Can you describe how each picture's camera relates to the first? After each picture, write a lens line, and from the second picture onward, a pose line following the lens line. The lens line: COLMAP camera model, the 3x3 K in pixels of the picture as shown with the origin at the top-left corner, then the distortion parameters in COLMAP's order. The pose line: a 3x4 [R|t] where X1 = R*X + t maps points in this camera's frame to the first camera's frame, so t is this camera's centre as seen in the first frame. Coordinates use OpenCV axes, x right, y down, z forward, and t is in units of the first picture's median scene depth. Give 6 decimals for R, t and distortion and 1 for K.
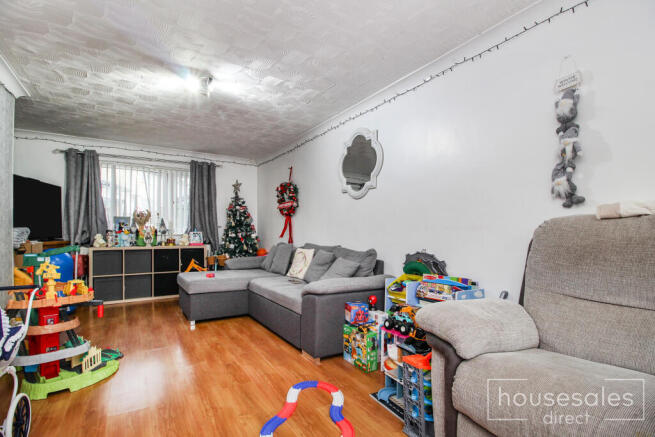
lens RADIAL K [[321.2, 0, 338.0], [0, 321.2, 240.2], [0, 0, 1]] dist [0.021856, -0.000435]
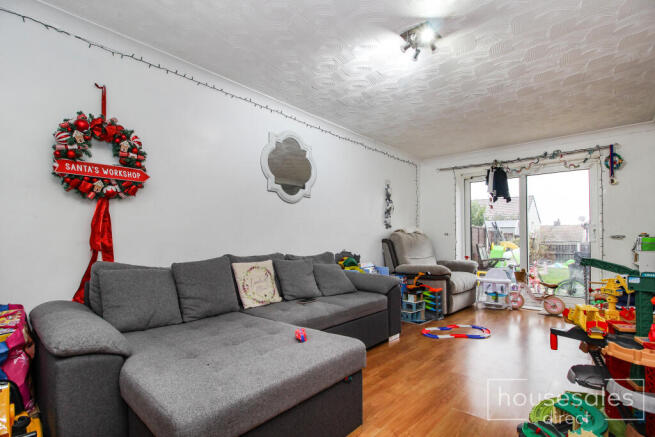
lens RADIAL K [[321.2, 0, 338.0], [0, 321.2, 240.2], [0, 0, 1]] dist [0.021856, -0.000435]
pose [[-0.290637, -0.002530, 0.956830, -0.680151], [0.030122, 0.999477, 0.011792, -0.019931], [-0.956359, 0.032249, -0.290408, 0.874341]]
